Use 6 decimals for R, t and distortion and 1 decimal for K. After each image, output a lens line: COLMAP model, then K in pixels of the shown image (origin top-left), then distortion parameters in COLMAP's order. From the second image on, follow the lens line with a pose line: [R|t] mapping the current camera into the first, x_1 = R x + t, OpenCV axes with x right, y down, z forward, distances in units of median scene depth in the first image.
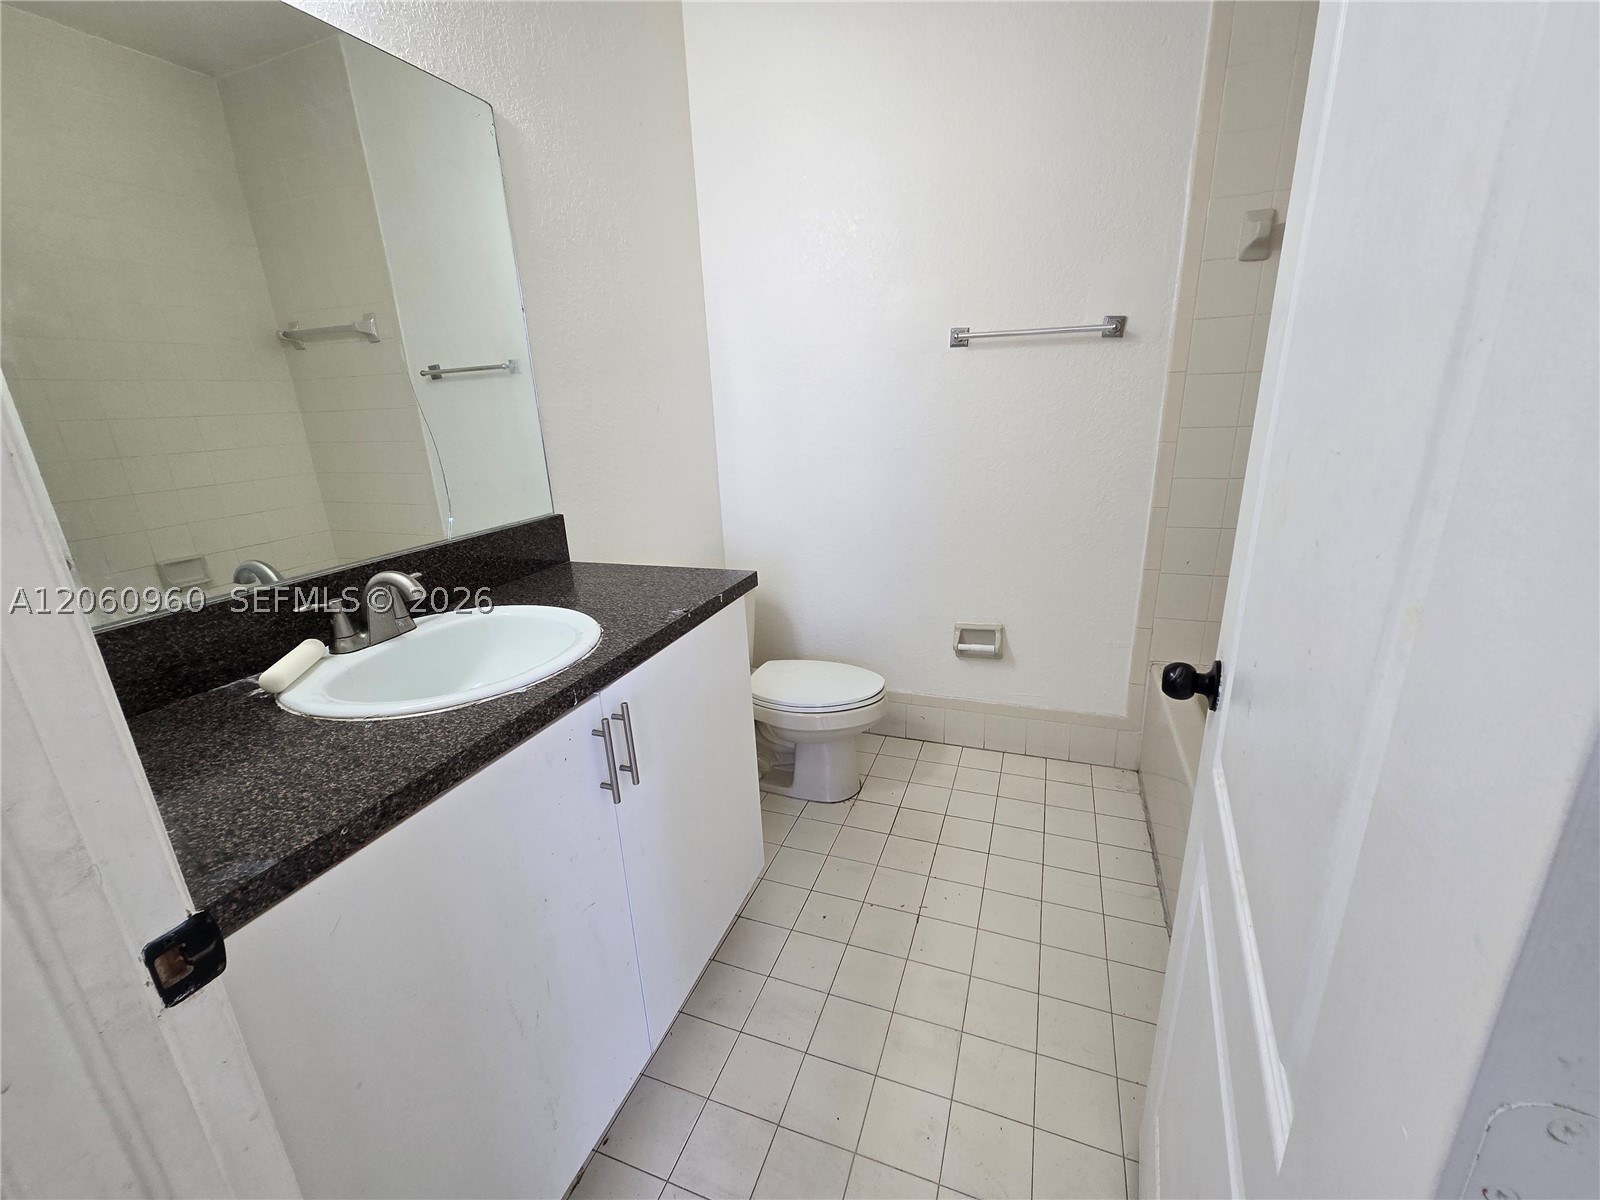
lens RADIAL K [[653.0, 0, 800.4], [0, 653.0, 600.8], [0, 0, 1]] dist [-0.003022, 0.000357]
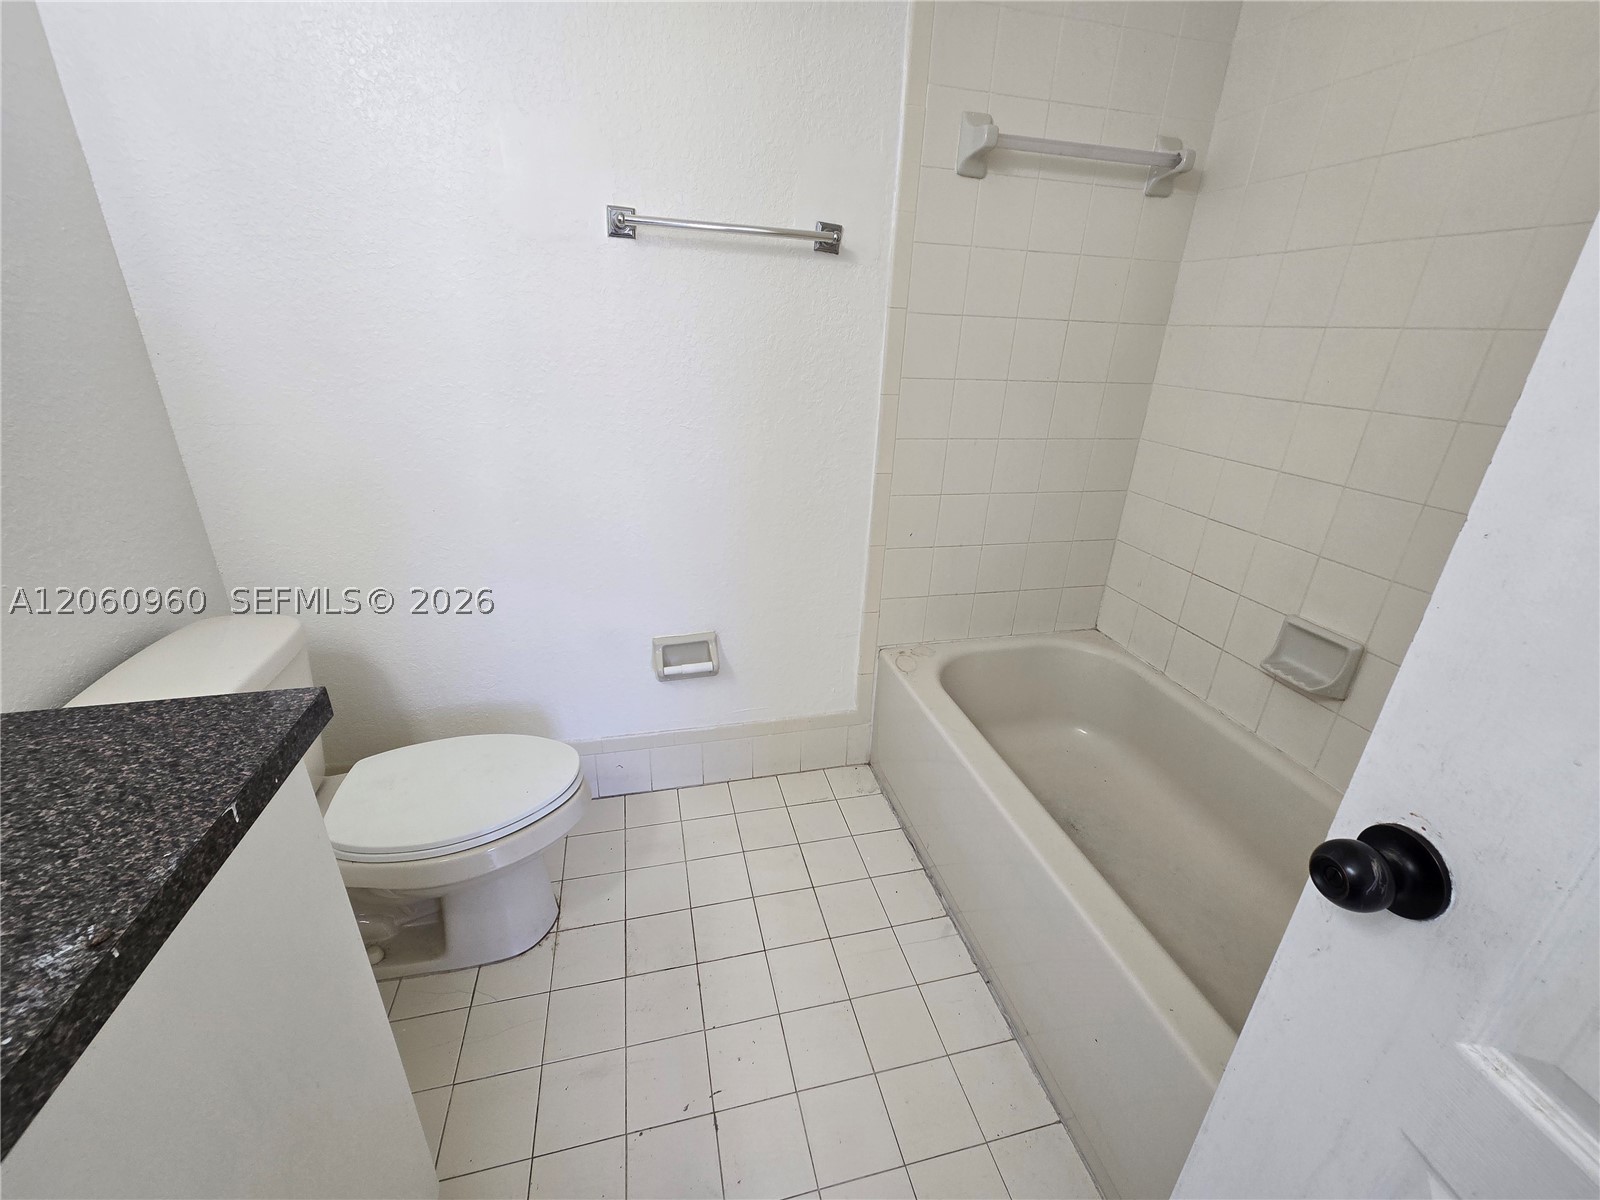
lens RADIAL K [[653.0, 0, 805.0], [0, 653.0, 600.4], [0, 0, 1]] dist [-0.003022, 0.000357]
pose [[0.815169, -0.156639, 0.557641, -0.027548], [0.101378, 0.986462, 0.128897, -0.091450], [-0.570282, -0.048541, 0.820014, 0.326245]]
